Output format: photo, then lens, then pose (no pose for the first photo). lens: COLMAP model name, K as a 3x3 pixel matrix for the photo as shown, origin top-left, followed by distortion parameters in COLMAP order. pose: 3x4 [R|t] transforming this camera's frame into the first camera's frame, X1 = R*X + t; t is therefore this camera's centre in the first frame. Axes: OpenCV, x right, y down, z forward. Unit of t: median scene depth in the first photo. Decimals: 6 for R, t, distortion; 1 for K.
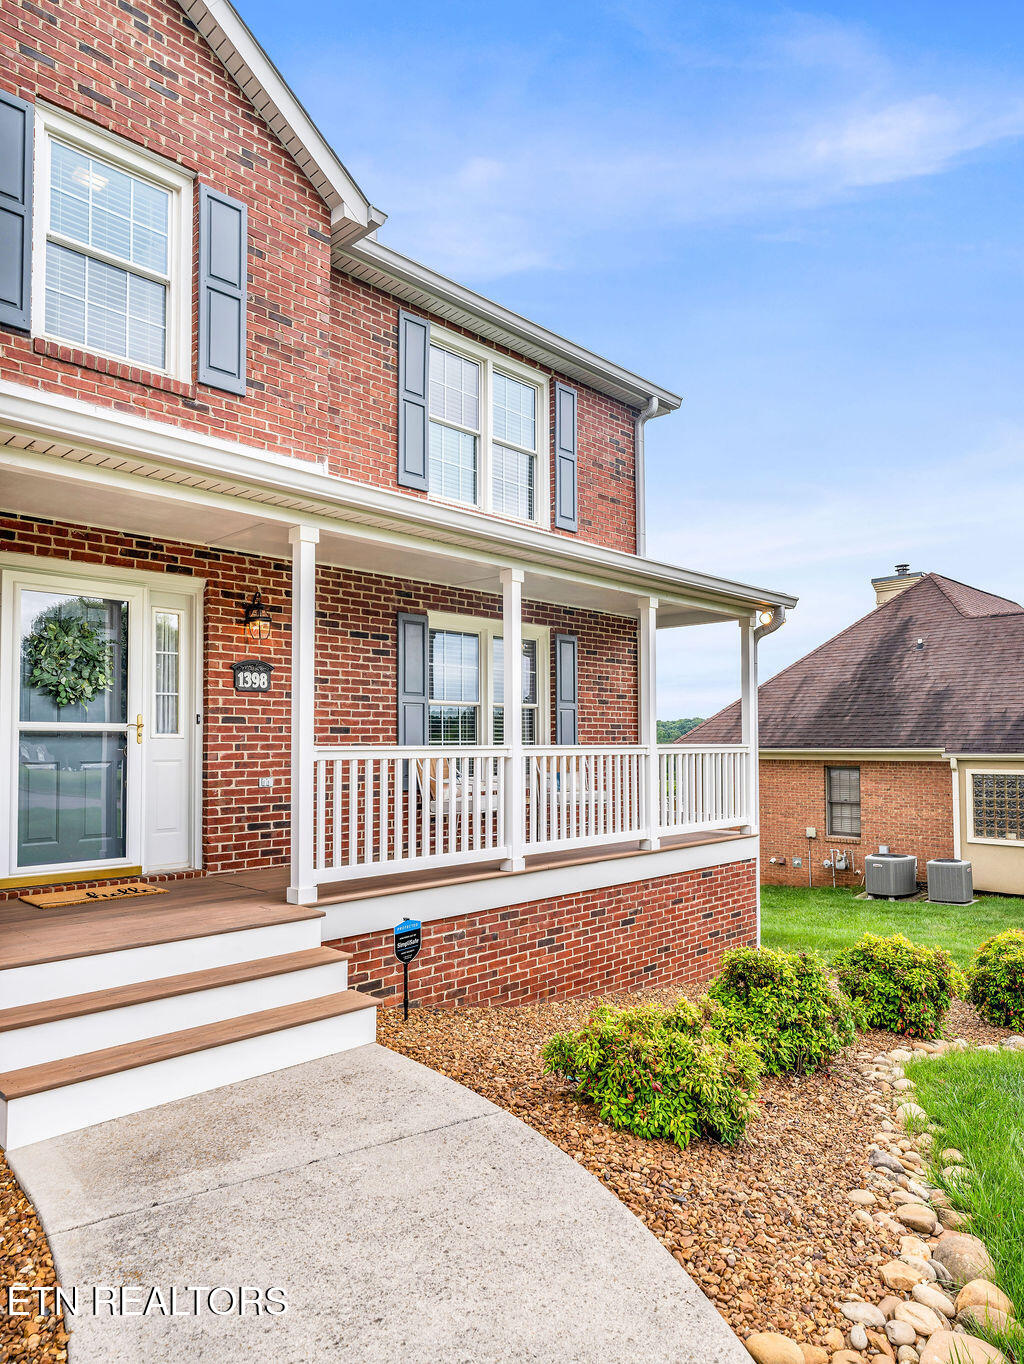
lens RADIAL K [[867.0, 0, 510.3], [0, 867.0, 712.2], [0, 0, 1]] dist [-0.002363, -0.000358]
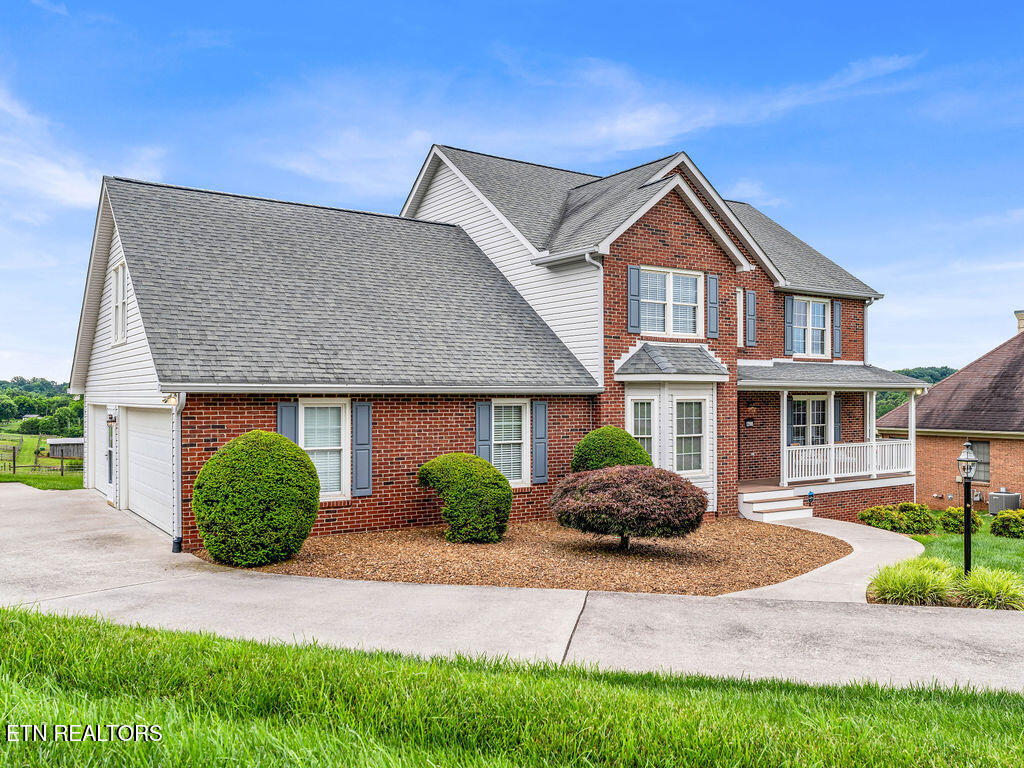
lens RADIAL K [[834.1, 0, 511.1], [0, 834.1, 389.5], [0, 0, 1]] dist [0.001496, -0.000034]
pose [[0.978934, 0.001233, -0.204175, -0.524549], [0.004614, 0.999593, 0.028159, -0.256367], [0.204127, -0.028508, 0.978529, -2.274116]]
